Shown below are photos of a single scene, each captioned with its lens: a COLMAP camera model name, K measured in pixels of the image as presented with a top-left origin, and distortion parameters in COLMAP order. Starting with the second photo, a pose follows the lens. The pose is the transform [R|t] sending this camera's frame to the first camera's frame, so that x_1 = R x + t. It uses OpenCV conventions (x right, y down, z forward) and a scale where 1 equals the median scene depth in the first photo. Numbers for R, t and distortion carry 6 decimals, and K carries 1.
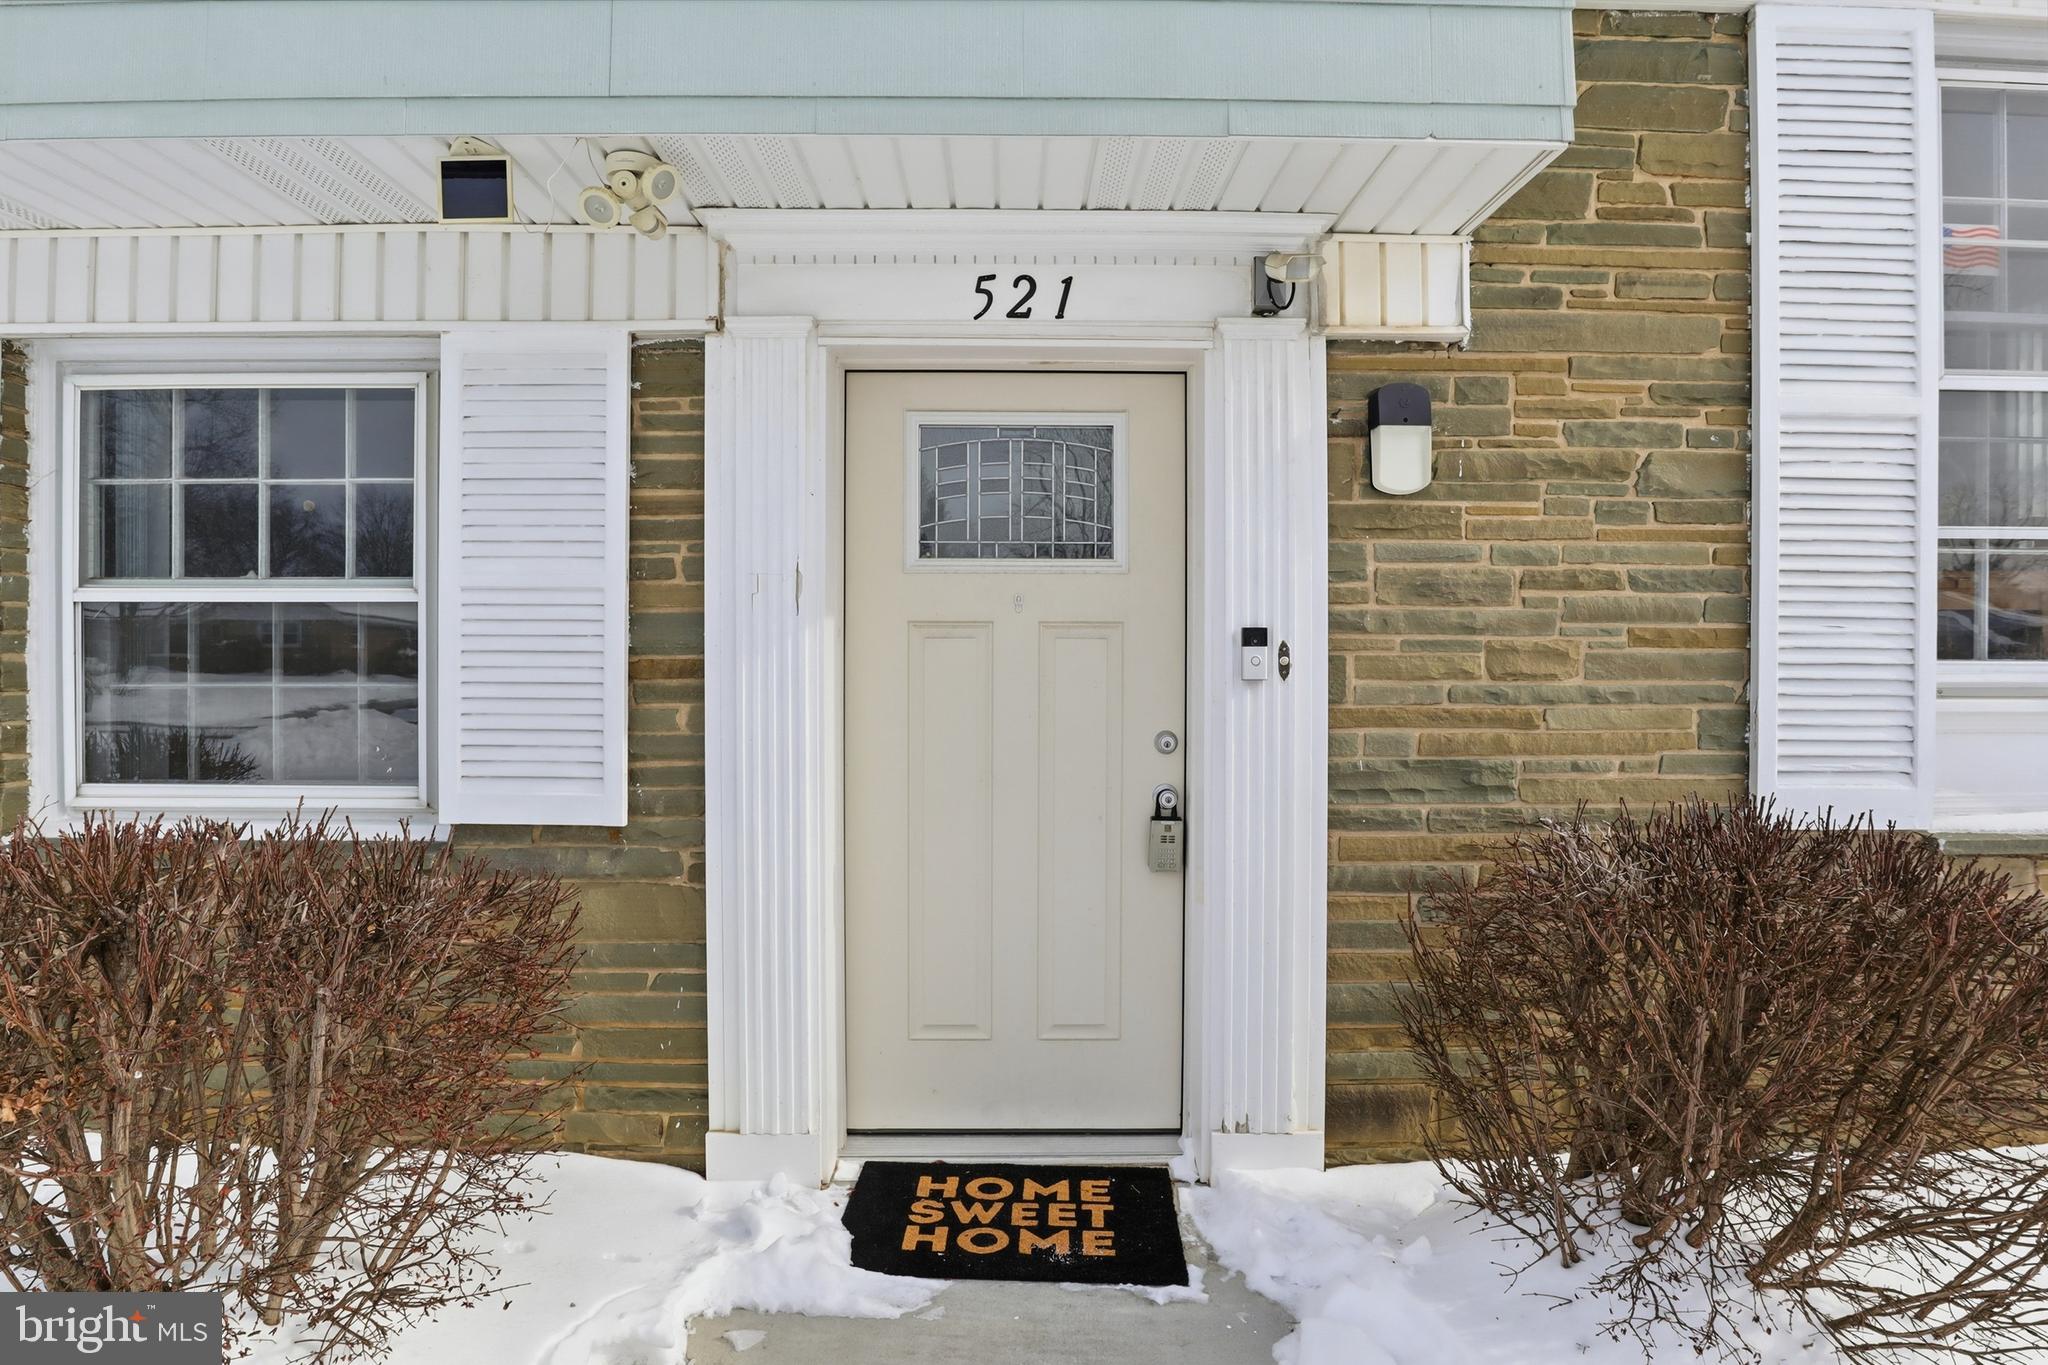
lens RADIAL K [[1057.9, 0, 1028.3], [0, 1057.9, 673.4], [0, 0, 1]] dist [-0.026277, 0.001106]
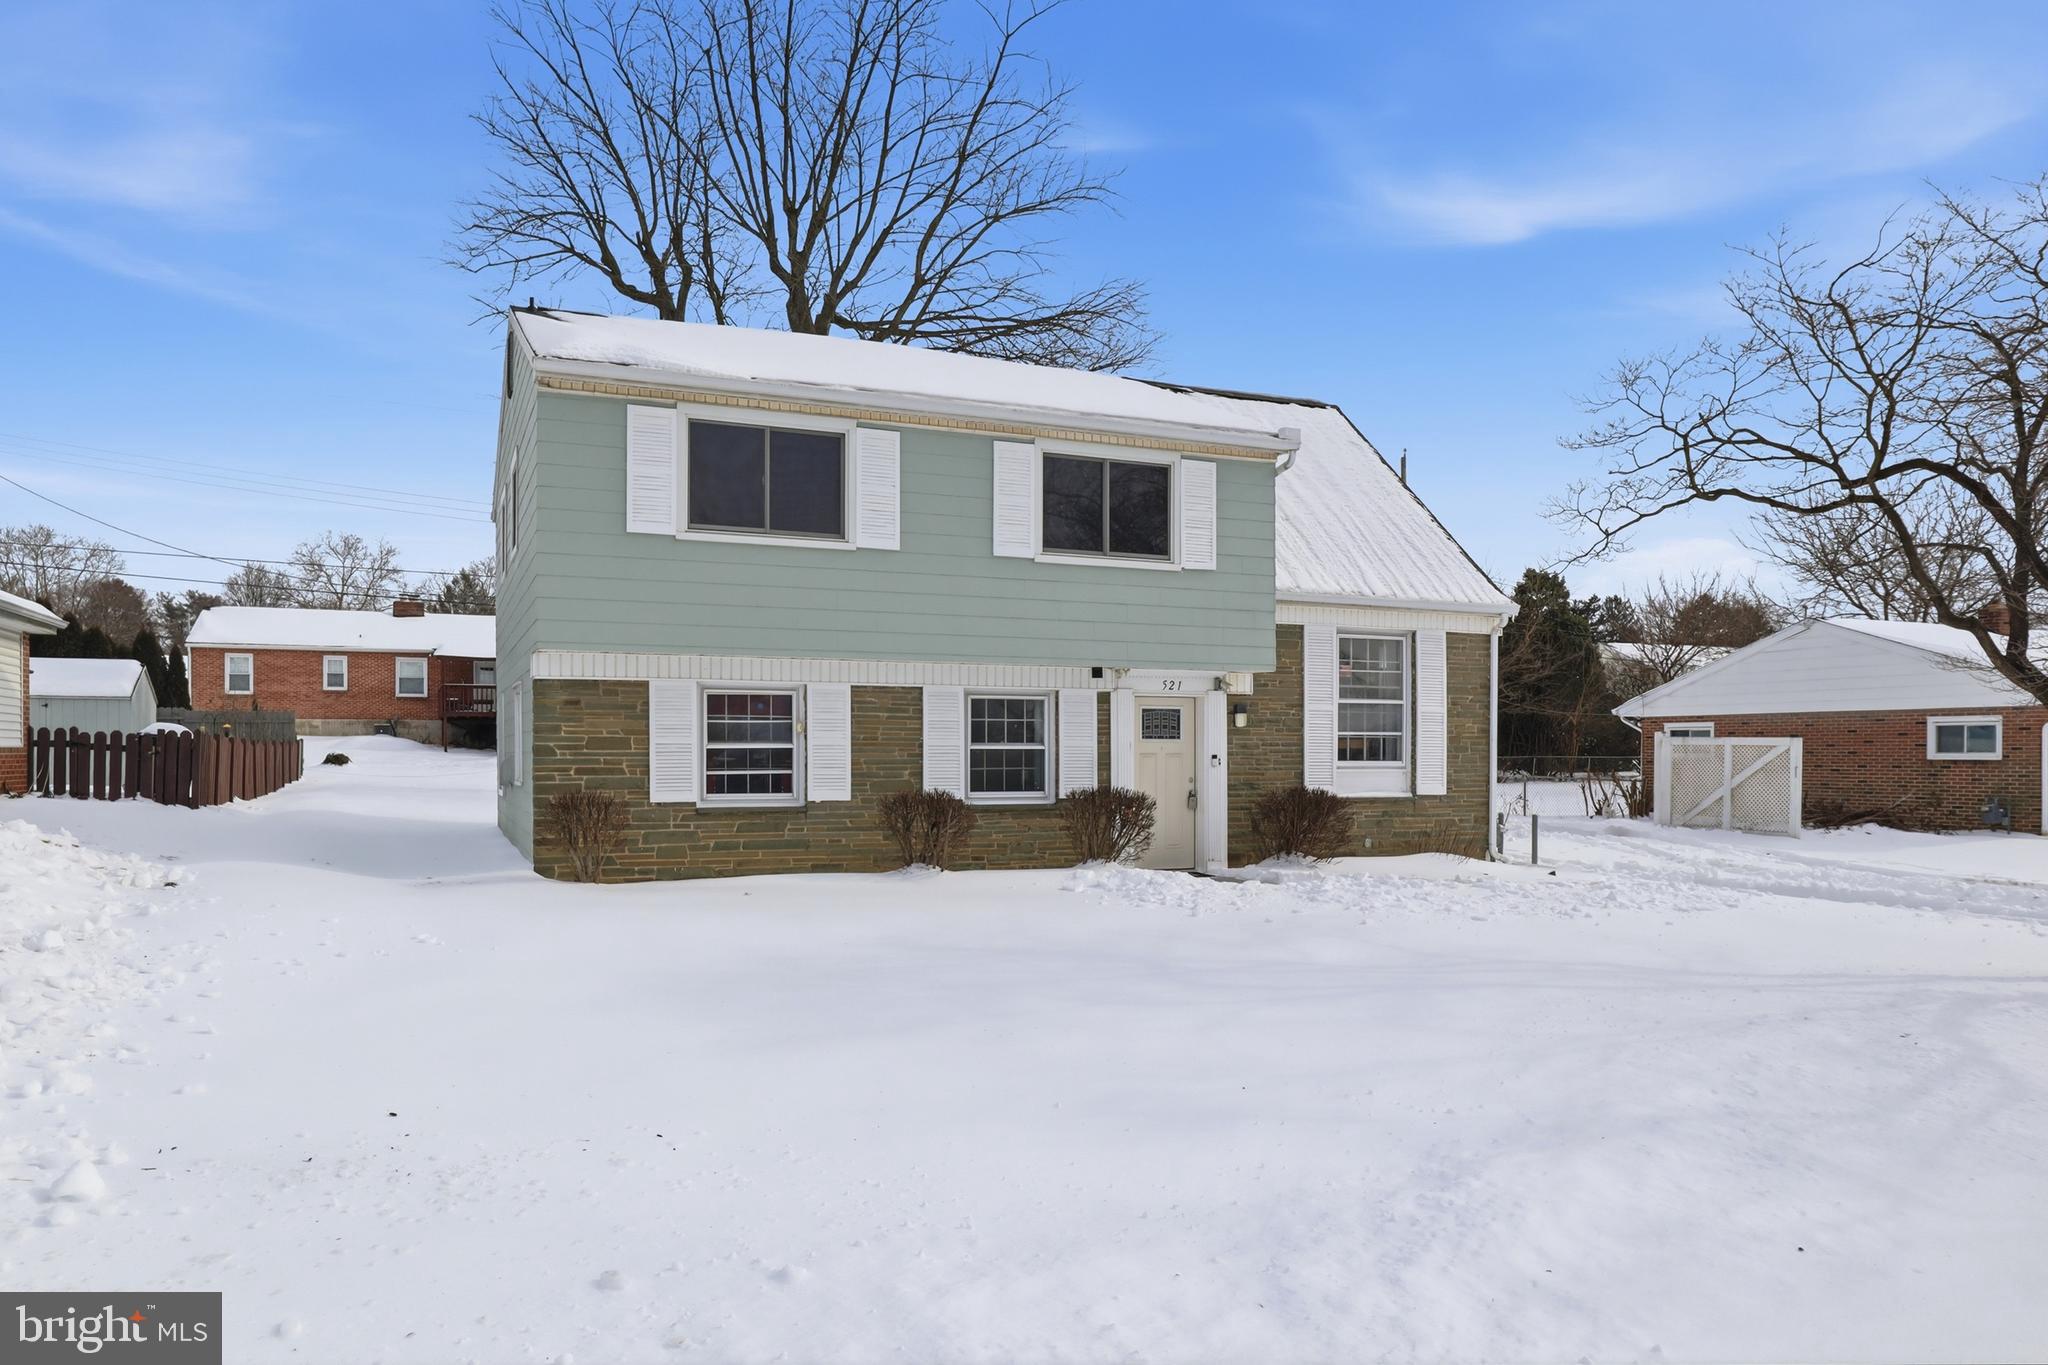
lens RADIAL K [[1339.6, 0, 998.0], [0, 1339.6, 770.8], [0, 0, 1]] dist [-0.016404, 0.010867]
pose [[0.929485, -0.008068, 0.368773, -2.881462], [0.008841, 0.999961, -0.000408, 0.022381], [-0.368755, 0.003639, 0.929520, -4.199714]]
